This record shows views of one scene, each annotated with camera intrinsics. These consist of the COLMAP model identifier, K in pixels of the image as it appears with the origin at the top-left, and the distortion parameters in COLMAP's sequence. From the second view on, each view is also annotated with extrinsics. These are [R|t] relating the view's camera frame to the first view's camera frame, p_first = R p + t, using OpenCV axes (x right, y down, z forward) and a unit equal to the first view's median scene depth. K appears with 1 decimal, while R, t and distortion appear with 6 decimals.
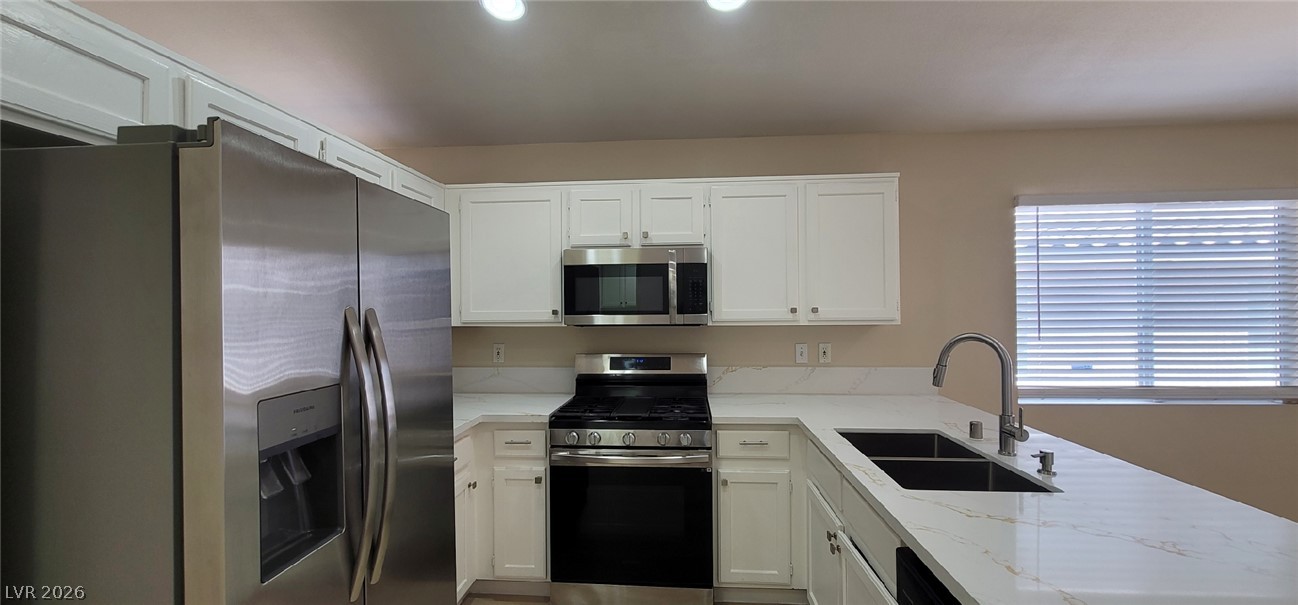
lens RADIAL K [[528.9, 0, 648.3], [0, 528.9, 306.6], [0, 0, 1]] dist [-0.007617, 0.000244]
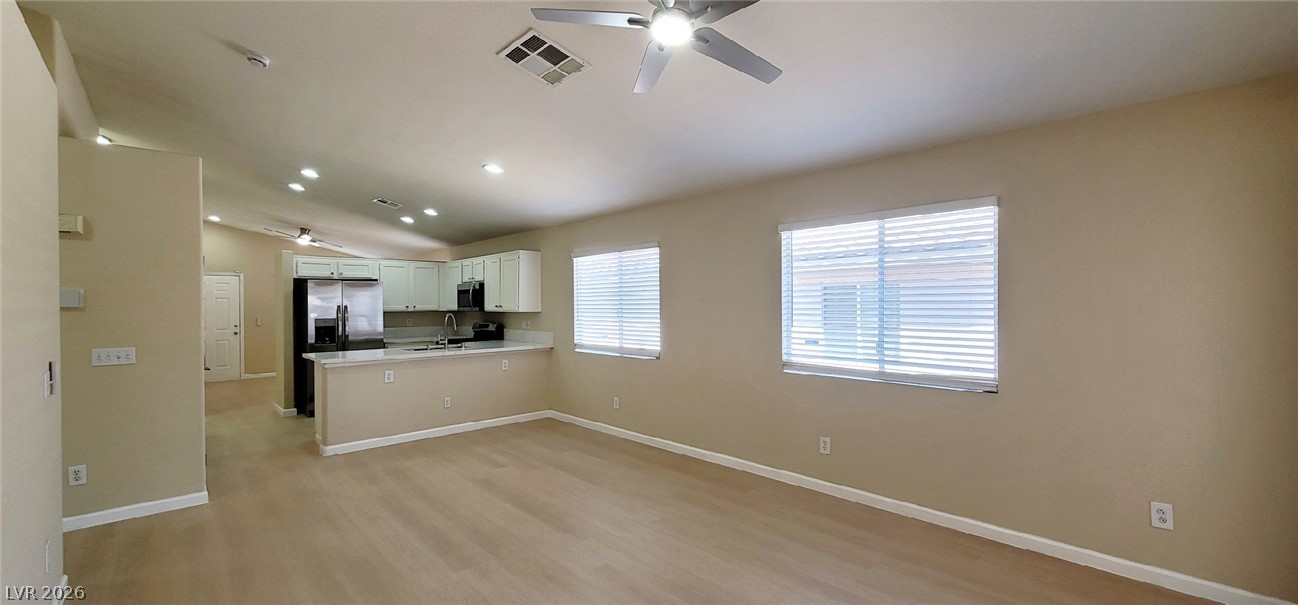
lens RADIAL K [[528.9, 0, 648.3], [0, 528.9, 306.6], [0, 0, 1]] dist [-0.007617, 0.000244]
pose [[0.729063, 0.008060, -0.684400, 2.559429], [0.001454, 0.999910, 0.013325, -0.023844], [0.684446, -0.010709, 0.728985, -0.375462]]
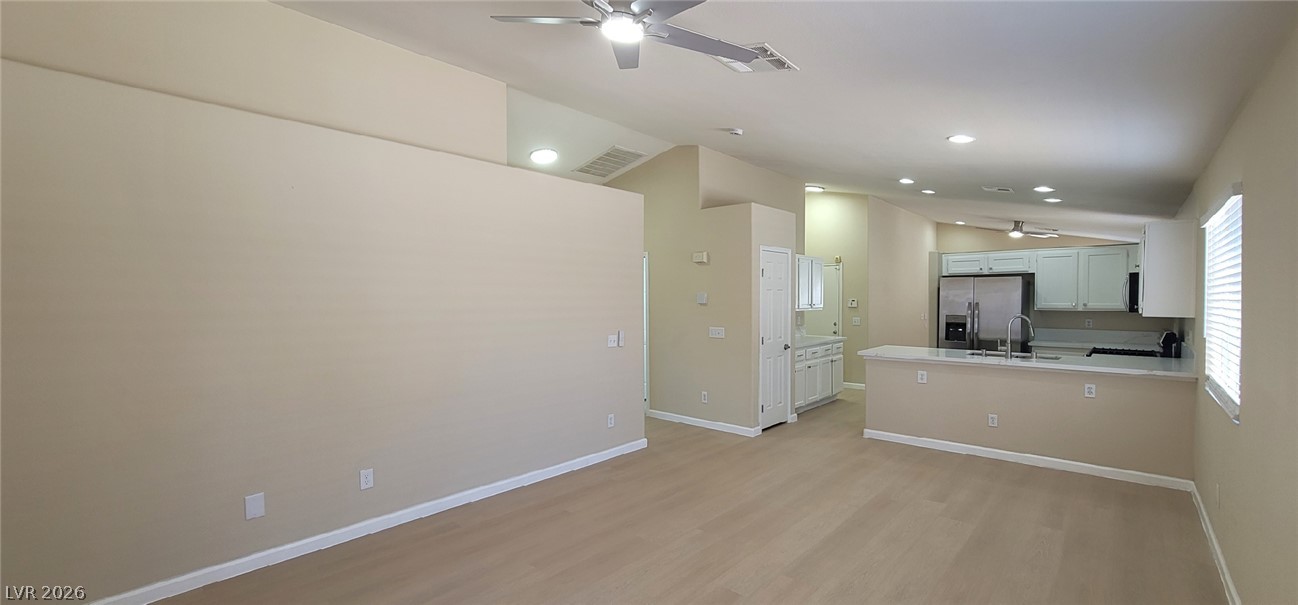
lens RADIAL K [[528.9, 0, 648.3], [0, 528.9, 306.6], [0, 0, 1]] dist [-0.007617, 0.000244]
pose [[-0.613443, 0.022412, -0.789421, 2.633636], [0.010496, 0.999740, 0.020228, -0.044031], [0.789669, 0.004123, -0.613519, 0.782808]]
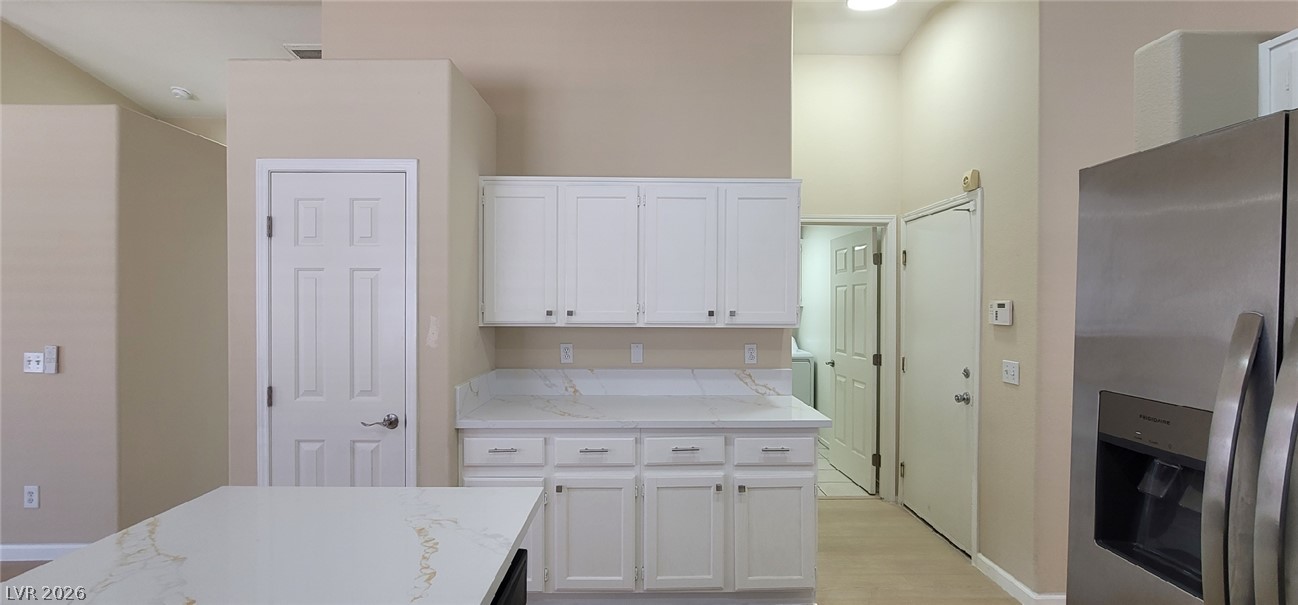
lens RADIAL K [[528.9, 0, 648.3], [0, 528.9, 306.6], [0, 0, 1]] dist [-0.007617, 0.000244]
pose [[-0.996361, 0.003208, -0.085176, 0.131142], [0.003069, 0.999994, 0.001757, -0.002840], [0.085181, 0.001489, -0.996364, 0.740597]]
